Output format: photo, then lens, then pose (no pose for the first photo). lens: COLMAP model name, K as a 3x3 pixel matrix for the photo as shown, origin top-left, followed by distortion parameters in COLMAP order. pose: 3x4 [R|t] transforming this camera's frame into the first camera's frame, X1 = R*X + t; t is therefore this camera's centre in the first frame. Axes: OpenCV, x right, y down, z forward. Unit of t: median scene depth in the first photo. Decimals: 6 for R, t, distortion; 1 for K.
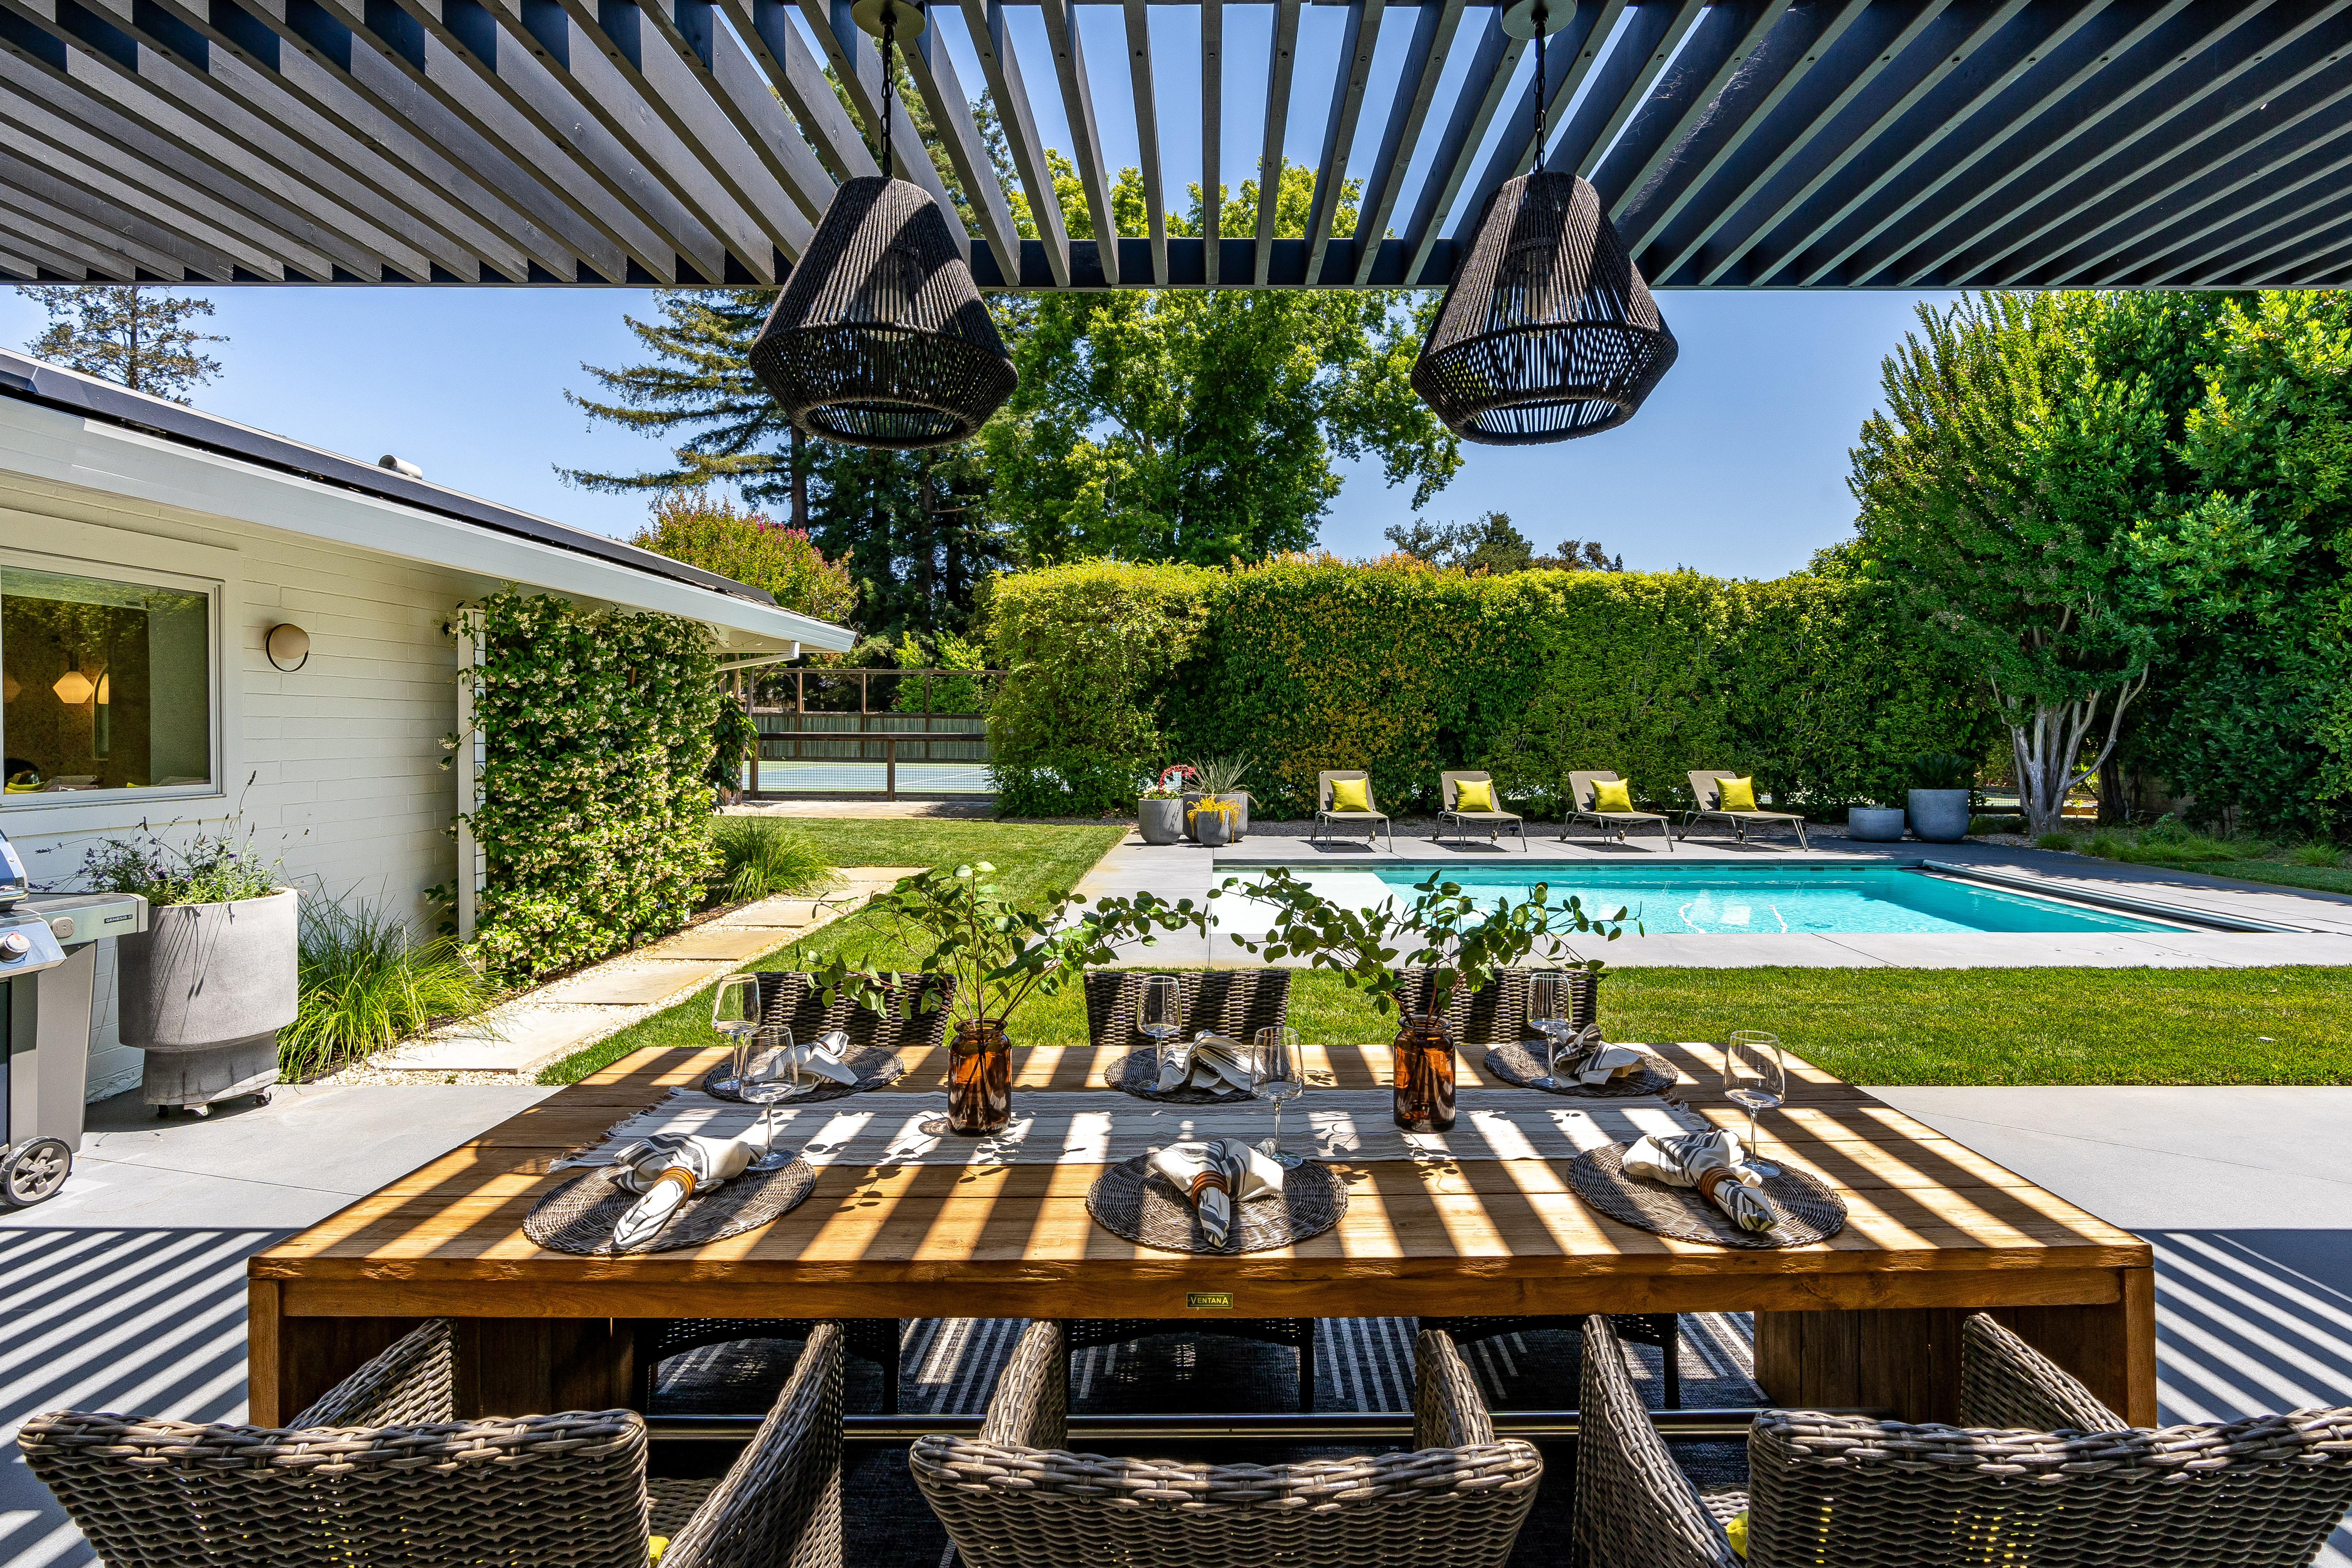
lens RADIAL K [[1090.0, 0, 1178.2], [0, 1090.0, 725.4], [0, 0, 1]] dist [-0.000539, -0.000071]
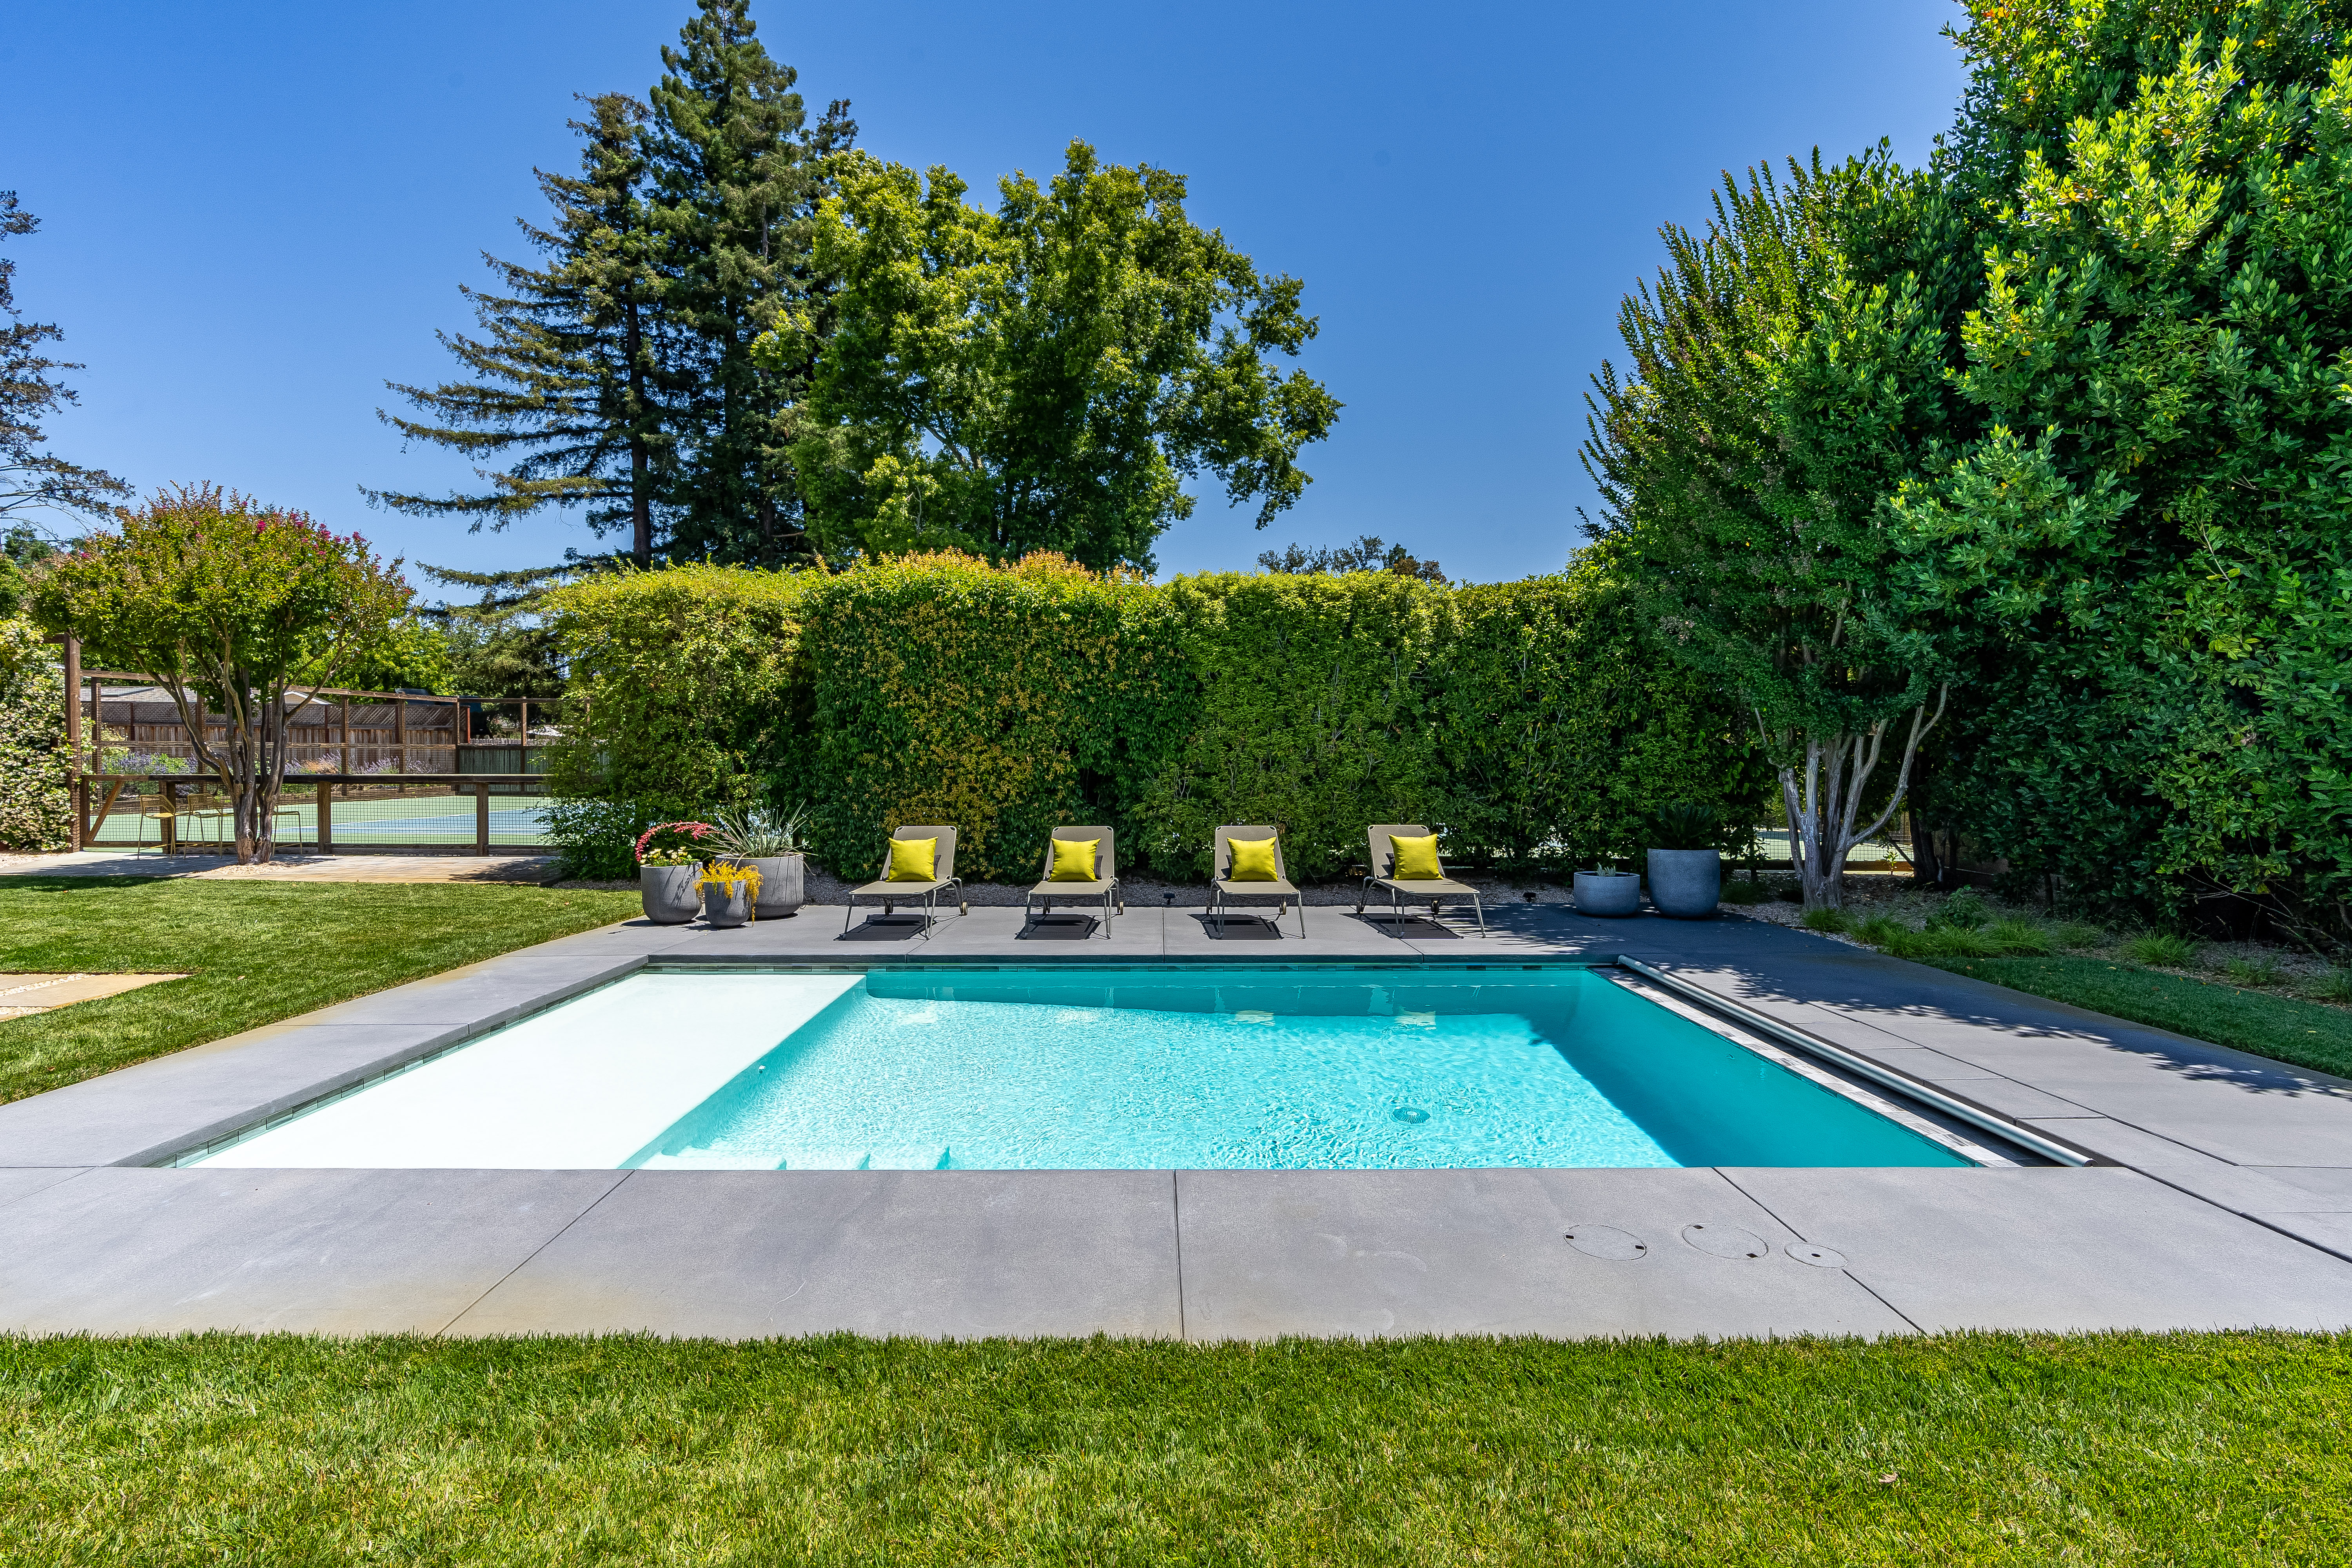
lens RADIAL K [[1010.1, 0, 1162.6], [0, 1010.1, 757.5], [0, 0, 1]] dist [-0.000224, 0.000115]
pose [[0.999990, -0.003593, -0.002606, 0.310202], [0.003611, 0.999969, 0.006995, -0.011956], [0.002581, -0.007004, 0.999972, 0.264717]]
